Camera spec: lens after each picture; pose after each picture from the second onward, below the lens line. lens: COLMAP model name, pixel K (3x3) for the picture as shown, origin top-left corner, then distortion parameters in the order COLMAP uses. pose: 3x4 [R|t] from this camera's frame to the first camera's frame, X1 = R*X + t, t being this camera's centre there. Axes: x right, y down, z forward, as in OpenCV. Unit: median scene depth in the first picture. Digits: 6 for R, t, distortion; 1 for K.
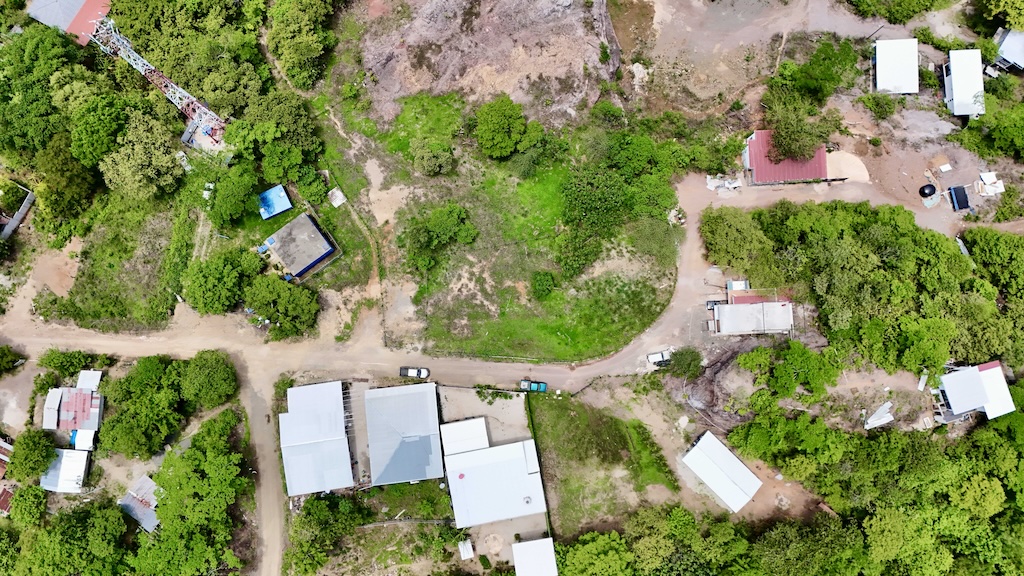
lens RADIAL K [[749.4, 0, 511.3], [0, 749.4, 289.0], [0, 0, 1]] dist [0.058975, -0.068206]
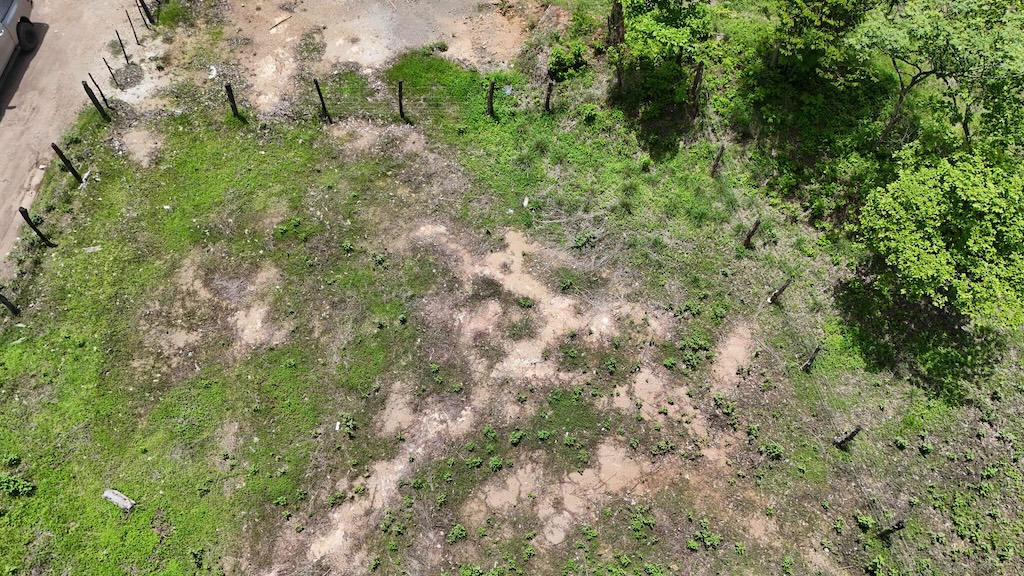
lens RADIAL K [[749.4, 0, 517.8], [0, 749.4, 289.0], [0, 0, 1]] dist [0.058975, -0.068206]
pose [[0.041764, 0.828912, -0.557817, 0.009259], [-0.997714, 0.064283, 0.020825, -0.007232], [0.053120, 0.555673, 0.829702, 0.887132]]
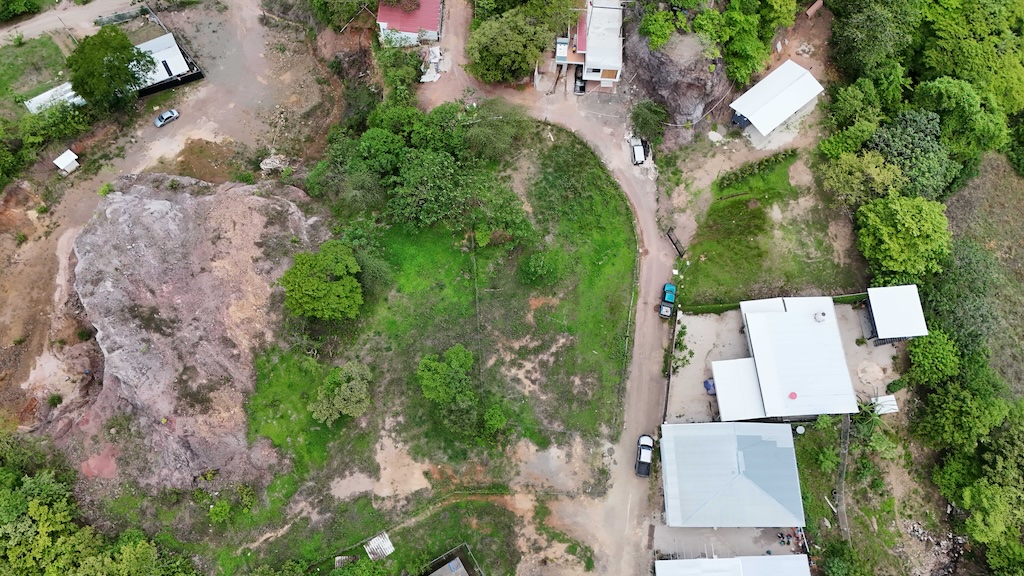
lens RADIAL K [[749.4, 0, 509.8], [0, 749.4, 288.6], [0, 0, 1]] dist [0.058975, -0.068206]
pose [[0.101376, -0.940973, 0.322944, -0.221805], [0.989398, 0.129292, 0.066140, -0.081566], [-0.103990, 0.312815, 0.944104, 0.286690]]
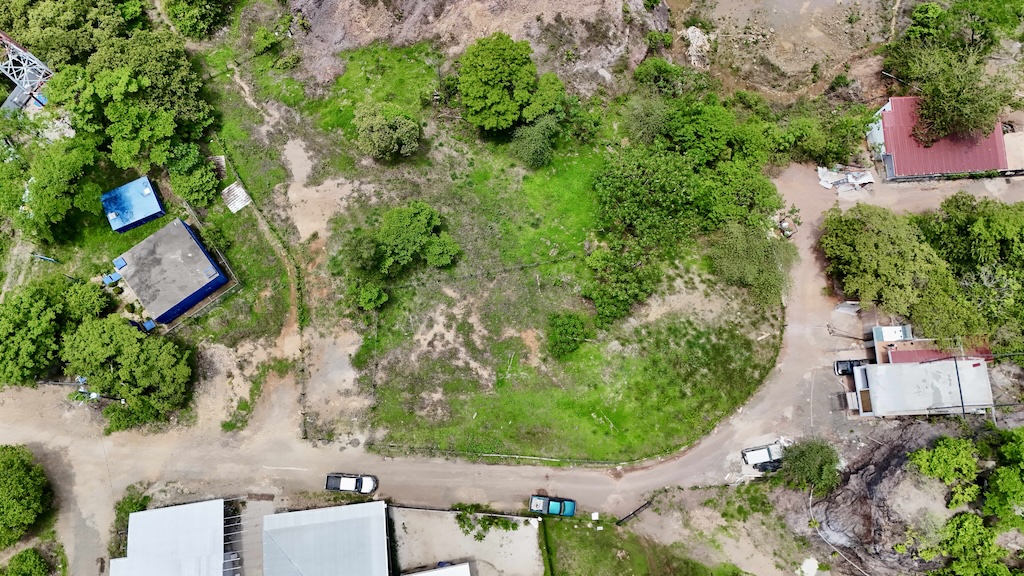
lens RADIAL K [[749.4, 0, 513.2], [0, 749.4, 286.3], [0, 0, 1]] dist [0.058975, -0.068206]
pose [[0.999993, -0.003606, 0.000904, -0.001629], [0.003693, 0.991498, -0.130068, 0.034731], [-0.000428, 0.130070, 0.991505, 0.386235]]
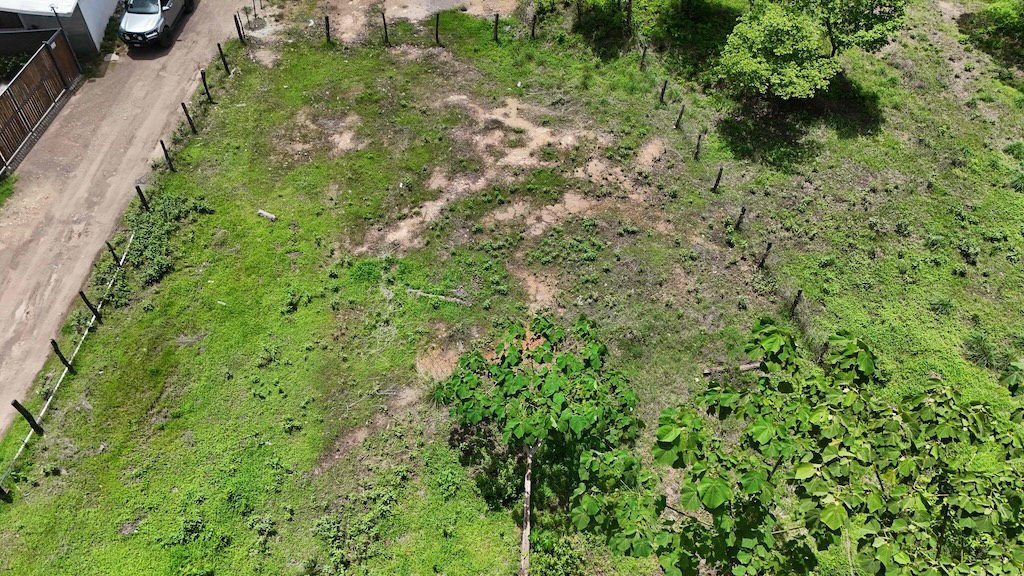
lens RADIAL K [[749.4, 0, 515.7], [0, 749.4, 284.6], [0, 0, 1]] dist [0.058975, -0.068206]
pose [[0.044124, 0.715795, -0.696915, 0.115965], [-0.997477, 0.070393, 0.009147, -0.003585], [0.055605, 0.694753, 0.717096, 0.879401]]
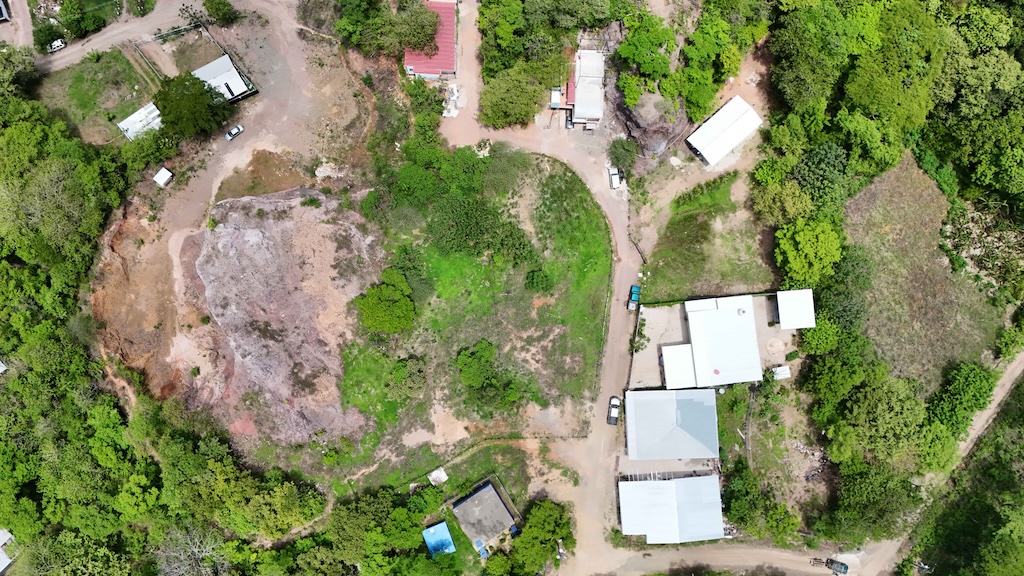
lens RADIAL K [[749.4, 0, 509.8], [0, 749.4, 287.1], [0, 0, 1]] dist [0.058975, -0.068206]
pose [[0.076730, -0.995420, 0.057016, -0.028348], [0.991353, 0.082272, 0.102223, -0.151088], [-0.106446, 0.048680, 0.993126, -0.028942]]
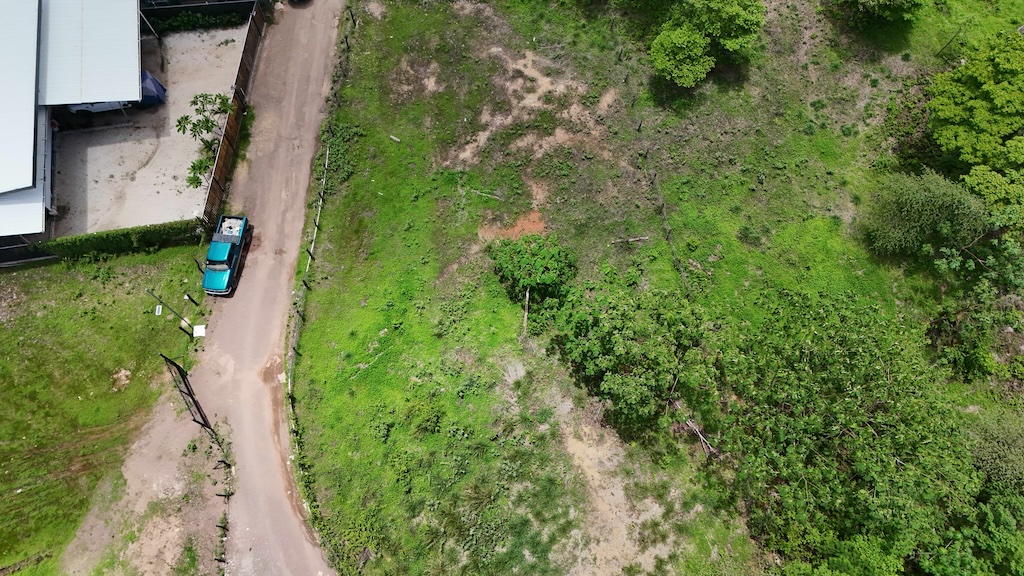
lens RADIAL K [[749.4, 0, 512.3], [0, 749.4, 287.9], [0, 0, 1]] dist [0.058975, -0.068206]
pose [[0.004885, 0.925830, -0.377908, 0.167325], [-0.998675, 0.023879, 0.045592, -0.010118], [0.051234, 0.377184, 0.924720, 0.701487]]
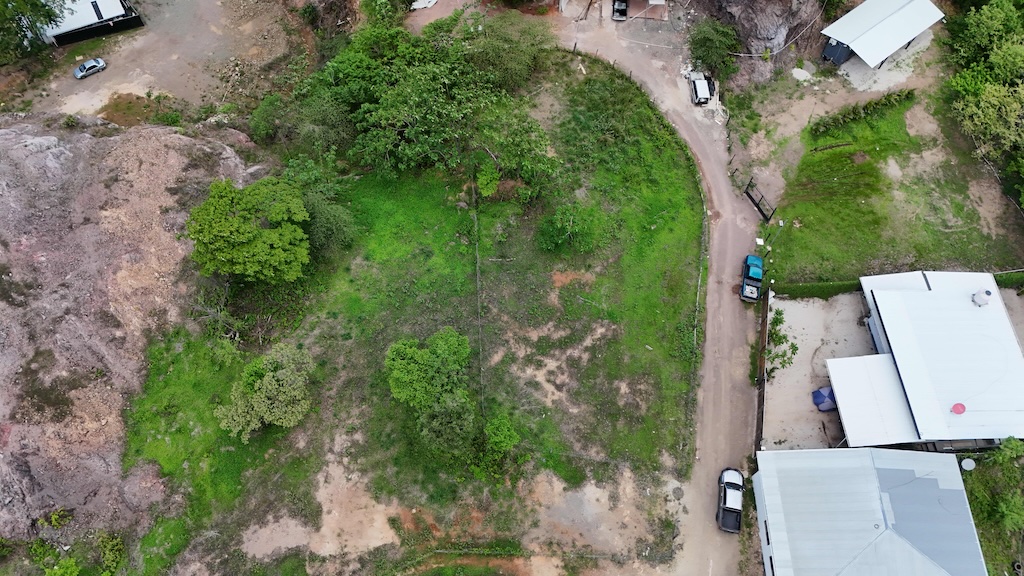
lens RADIAL K [[749.4, 0, 509.6], [0, 749.4, 288.9], [0, 0, 1]] dist [0.058975, -0.068206]
pose [[0.117993, -0.892744, 0.434840, -0.229315], [0.987599, 0.151172, 0.042379, -0.061416], [-0.103569, 0.424447, 0.899510, 0.535256]]
